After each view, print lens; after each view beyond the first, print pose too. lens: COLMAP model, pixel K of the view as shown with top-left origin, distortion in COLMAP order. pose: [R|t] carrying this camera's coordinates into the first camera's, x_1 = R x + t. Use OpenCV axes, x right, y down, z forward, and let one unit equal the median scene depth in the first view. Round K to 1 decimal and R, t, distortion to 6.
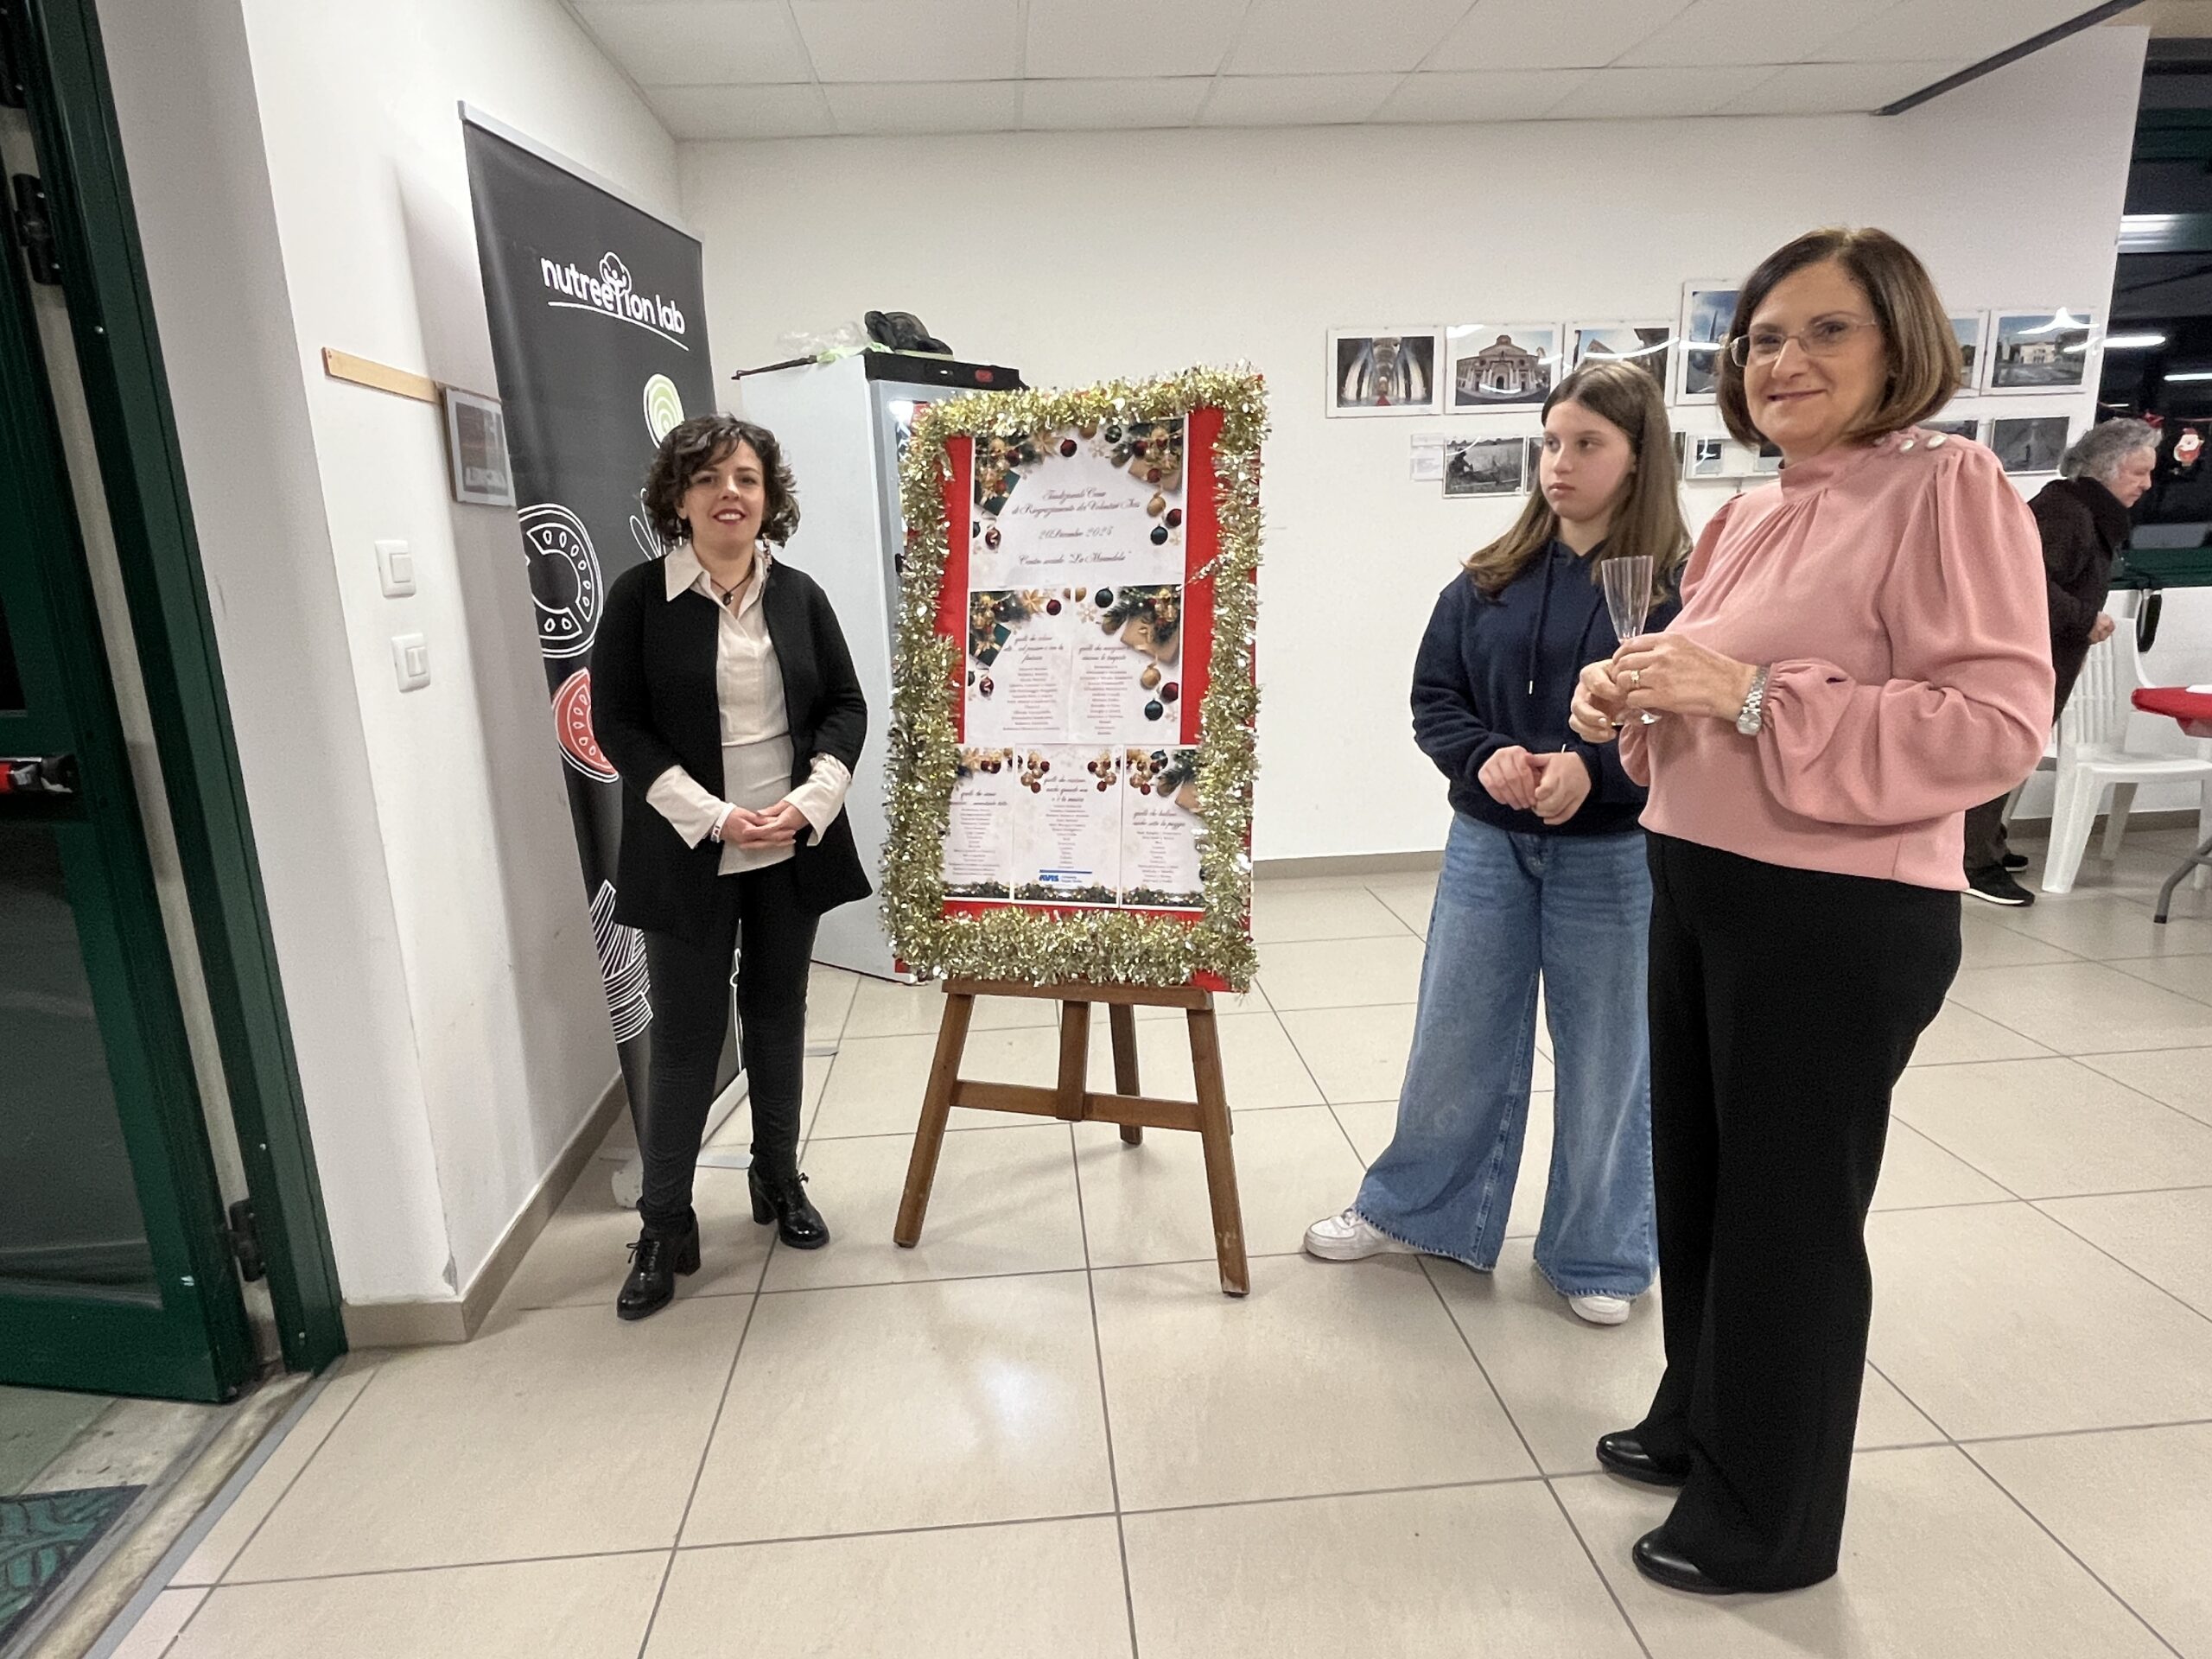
lens RADIAL K [[1297.1, 0, 1072.5], [0, 1297.1, 848.3], [0, 0, 1]] dist [0.006231, -0.001768]
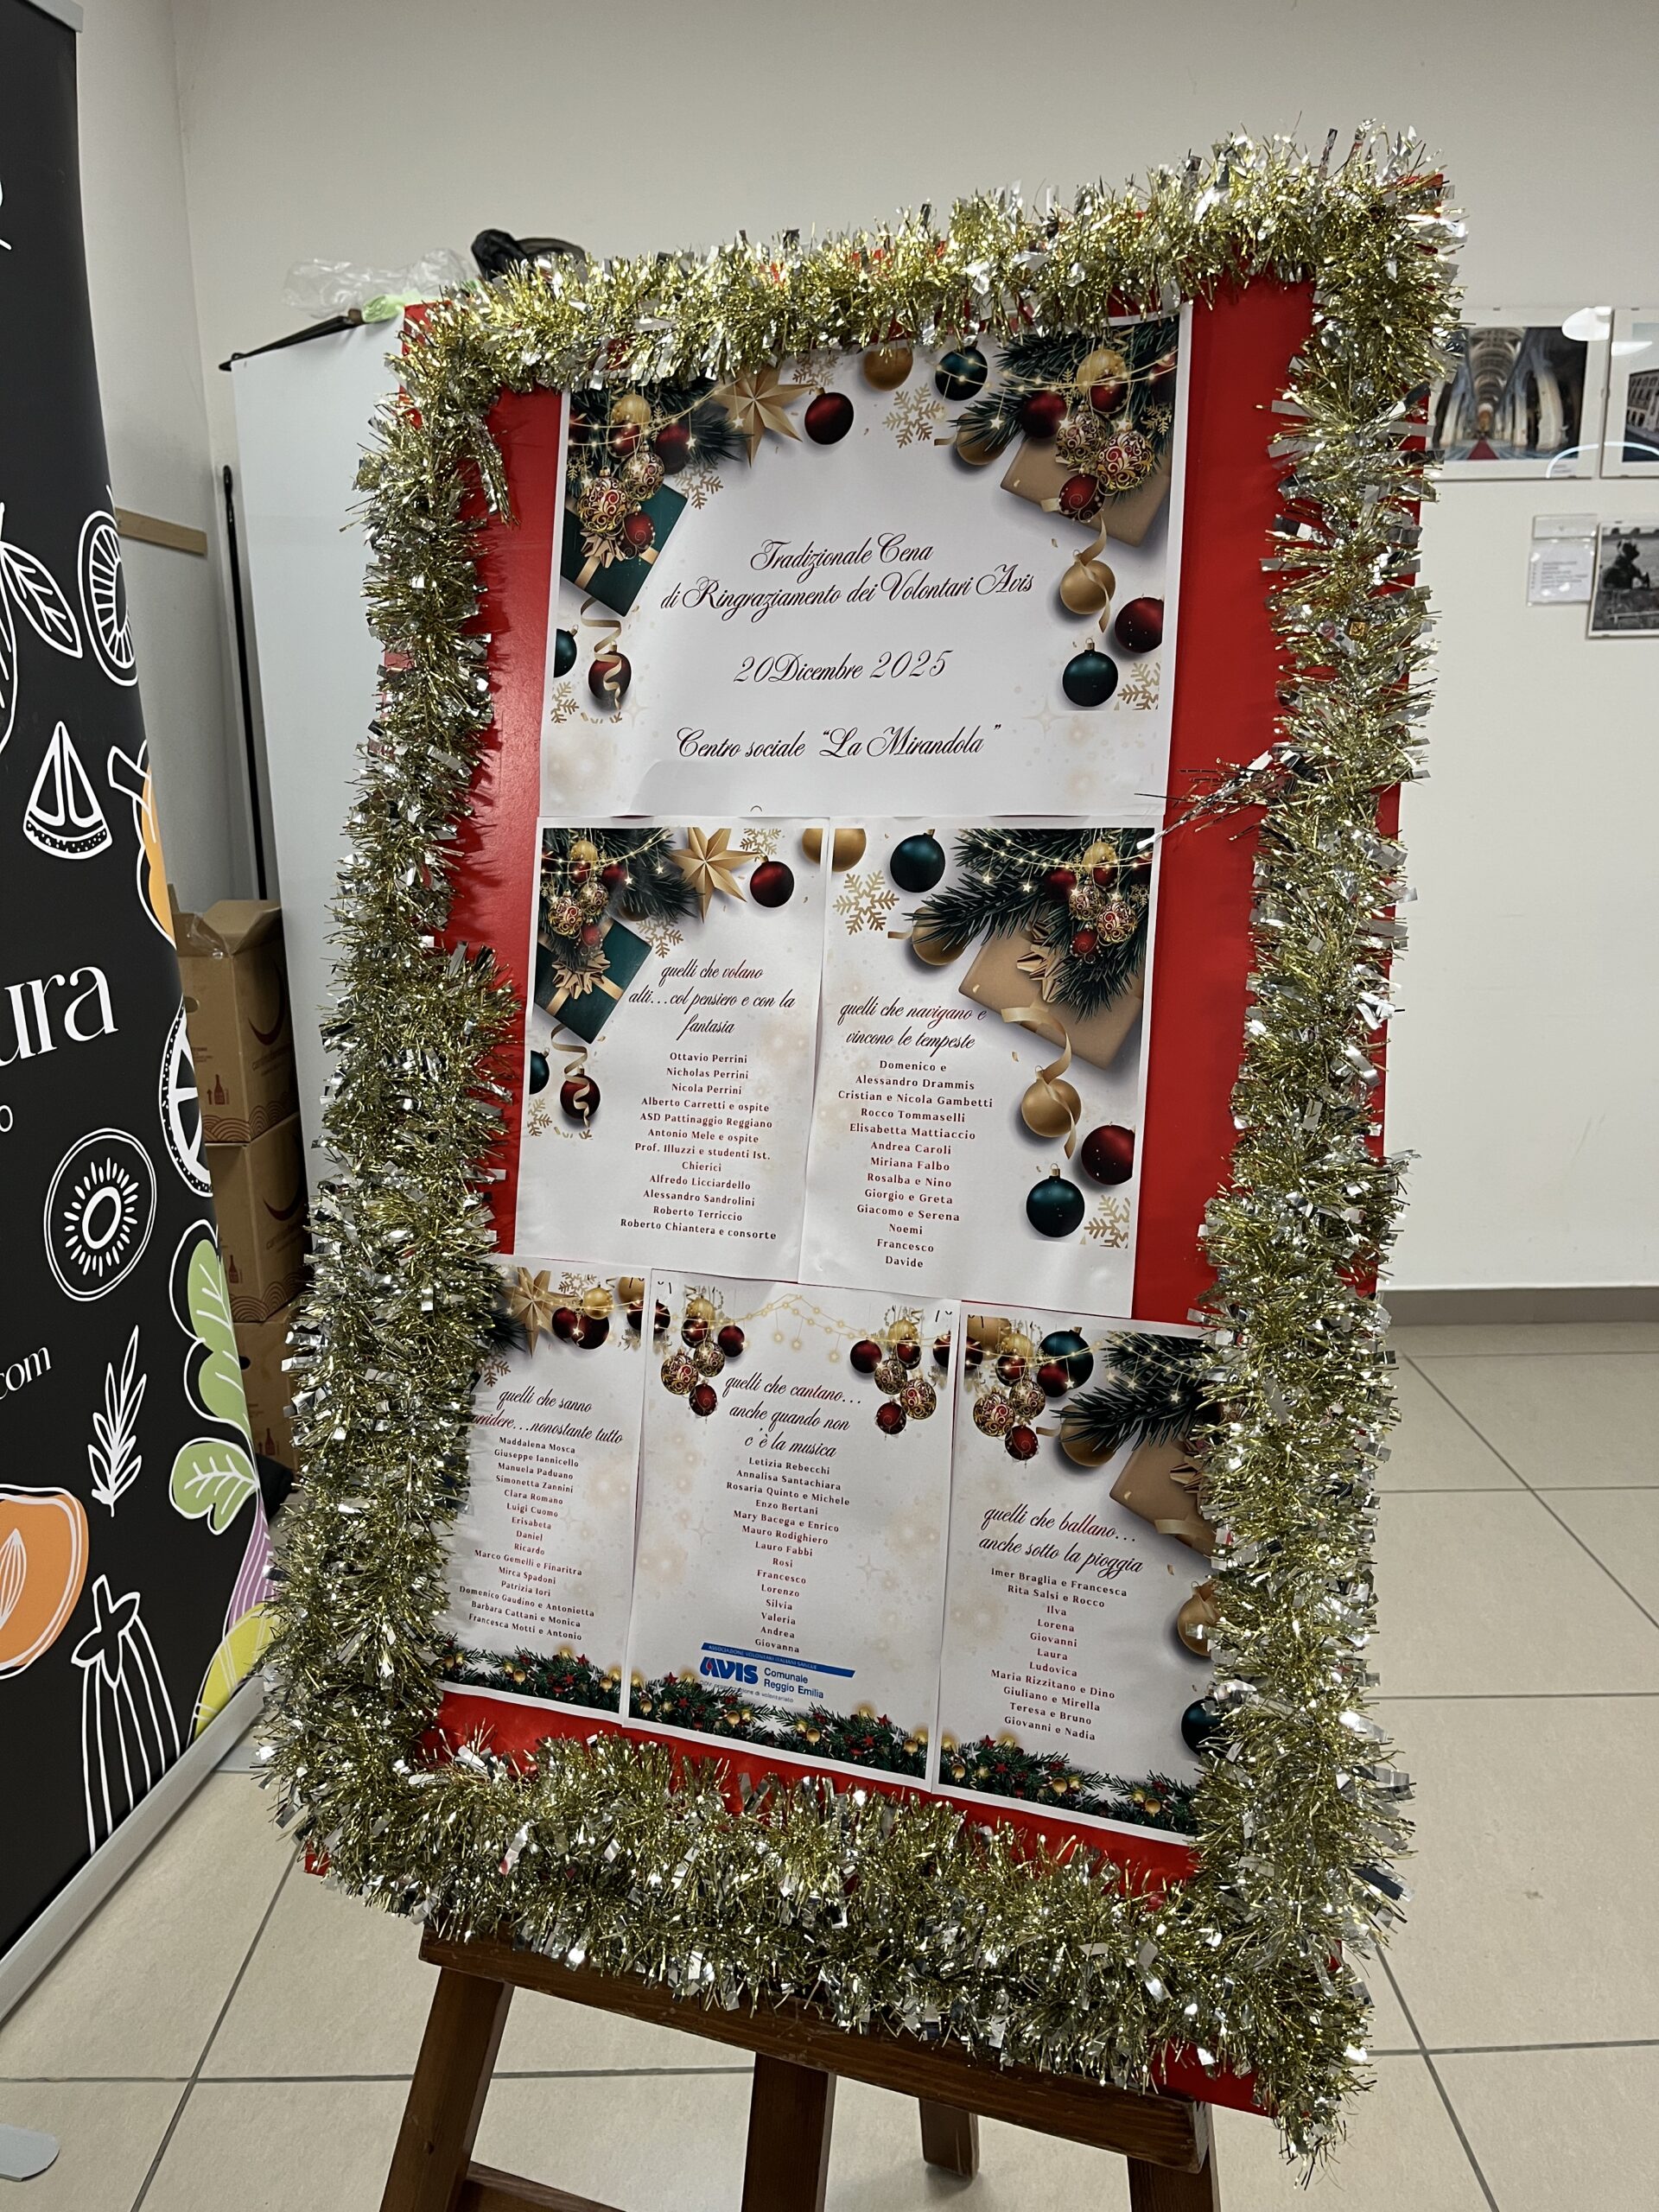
lens RADIAL K [[1716.5, 0, 813.5], [0, 1716.5, 1123.9], [0, 0, 1]] dist [0.063821, -0.083944]
pose [[0.998302, 0.034177, -0.047178, 0.020640], [-0.034066, 0.999415, 0.003152, -0.124046], [0.047258, -0.001539, 0.998882, 0.545632]]
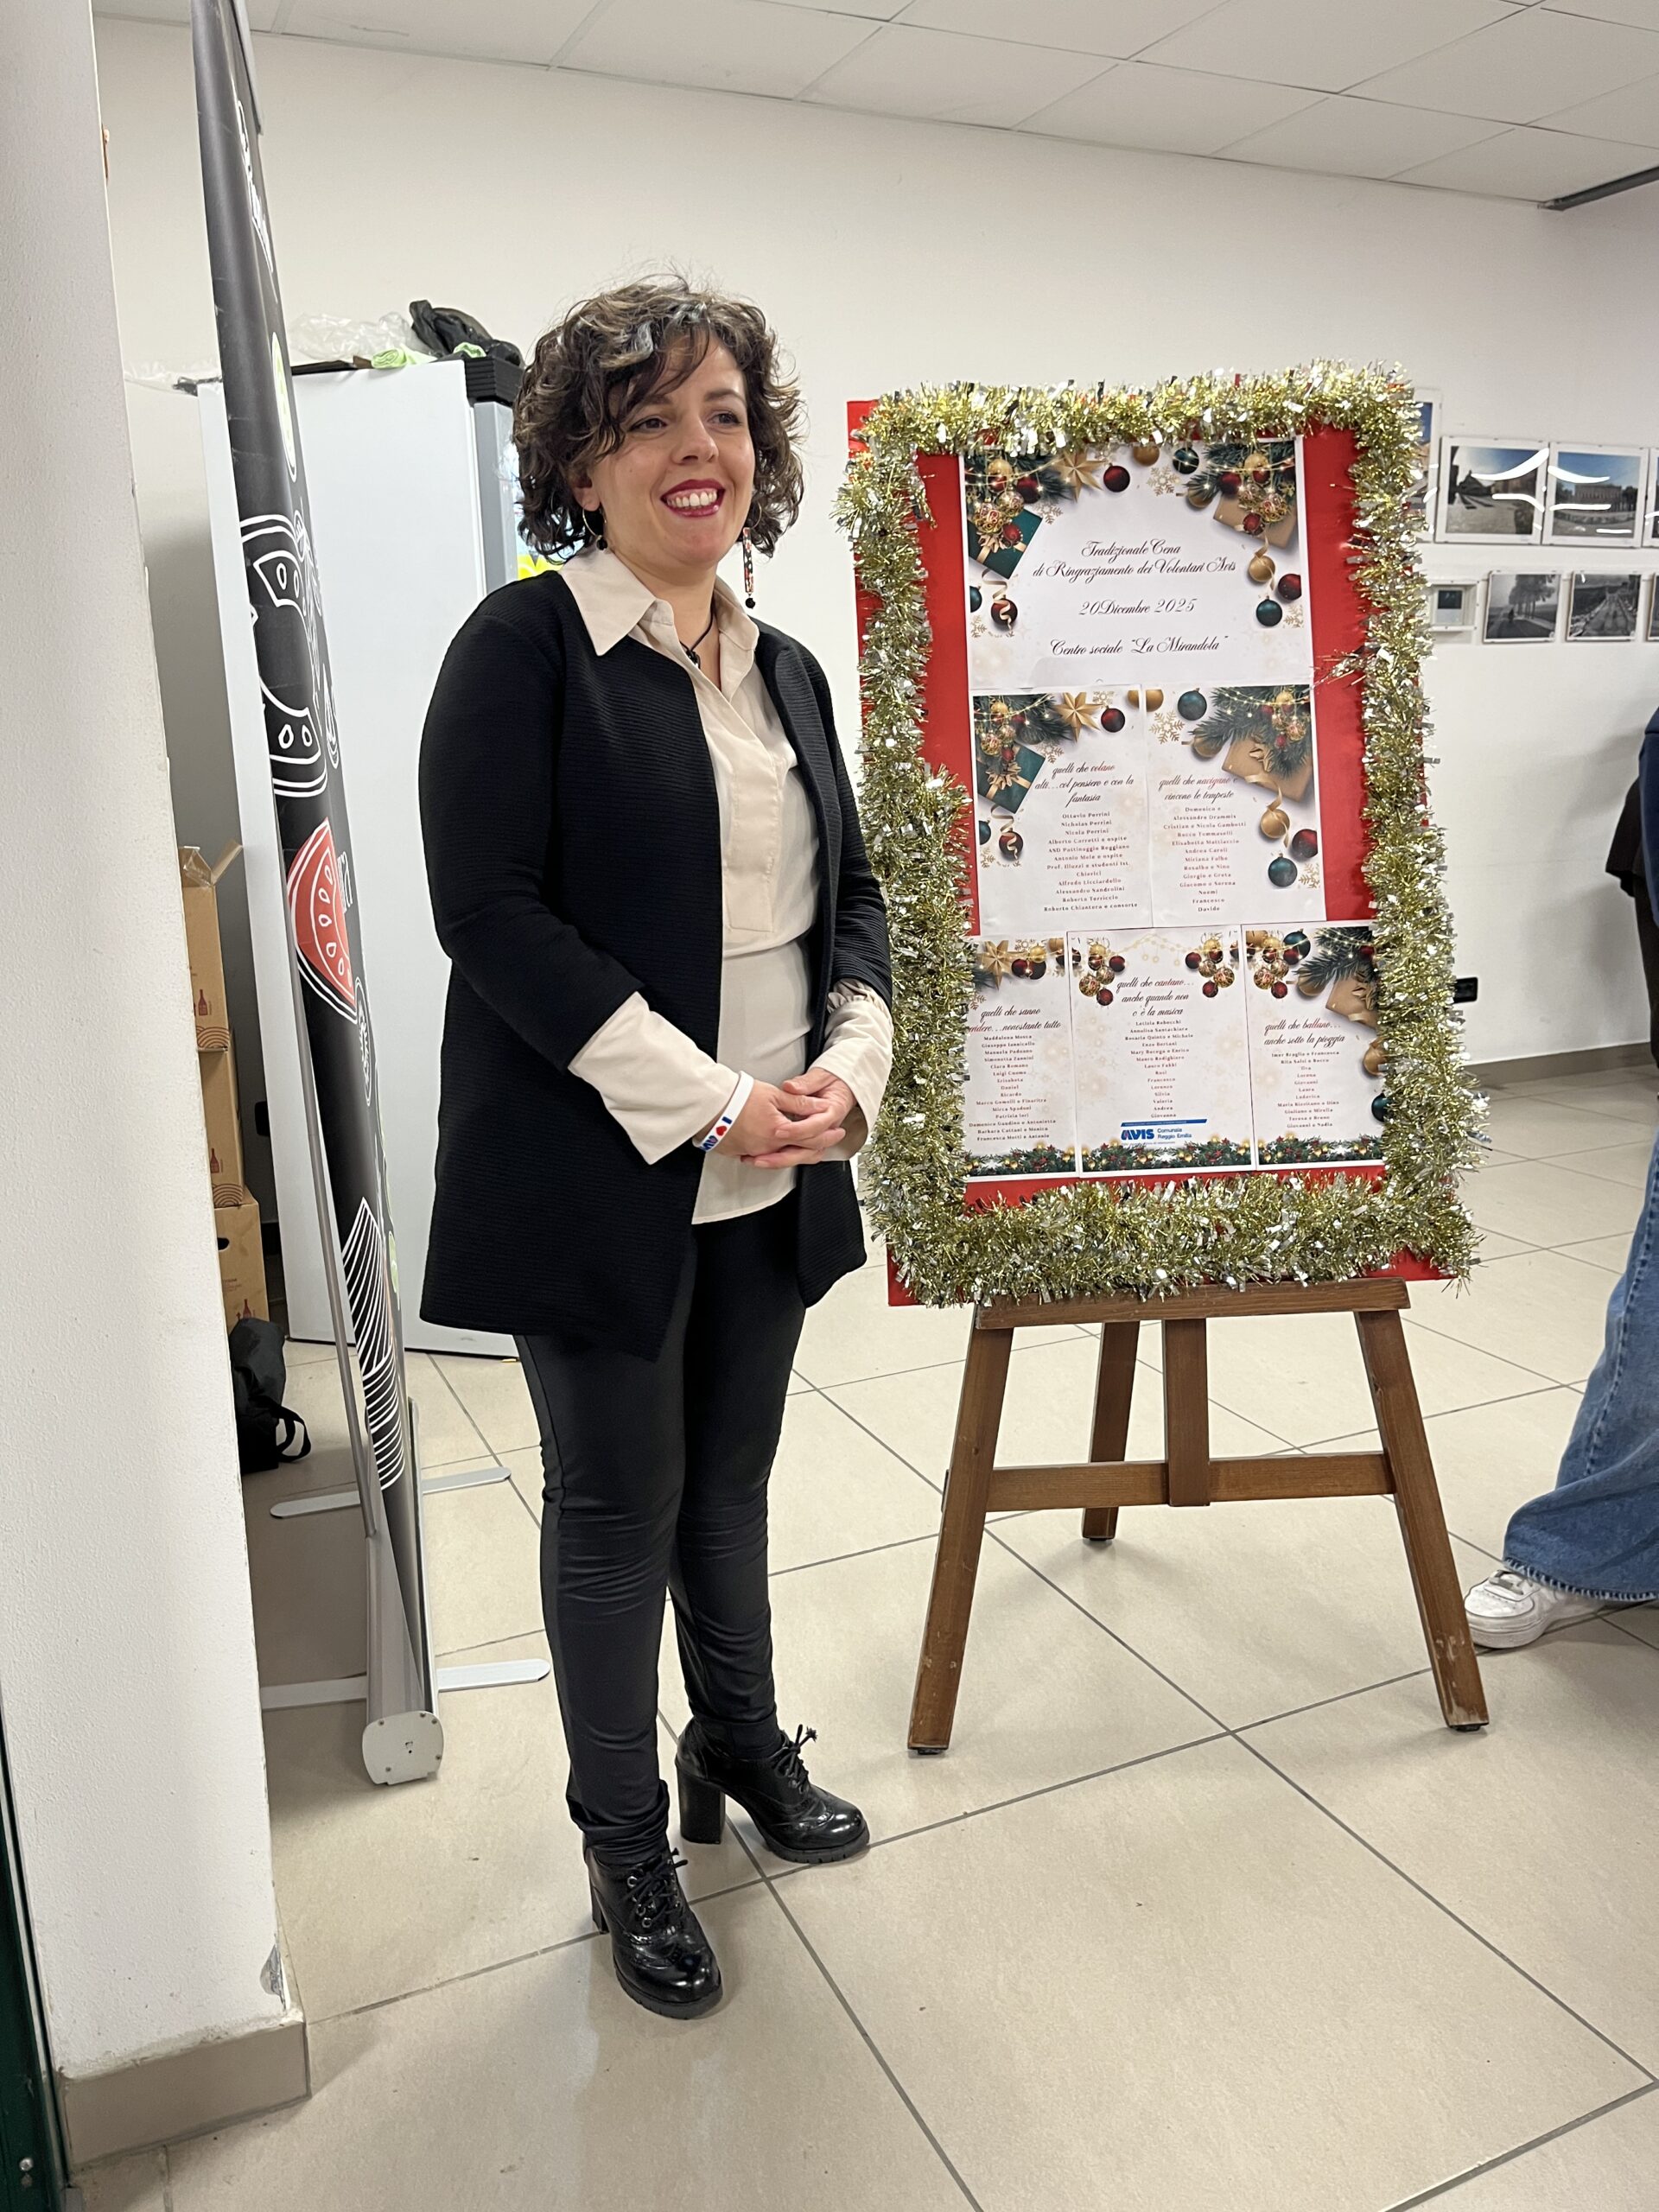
lens RADIAL K [[1716.5, 0, 838.6], [0, 1716.5, 1097.5], [0, 0, 1]] dist [0.063821, -0.083944]
pose [[0.933572, -0.058240, 0.353626, -0.462902], [0.070686, 0.997248, -0.022369, 0.013242], [-0.351350, 0.045880, 0.935119, 0.247187]]
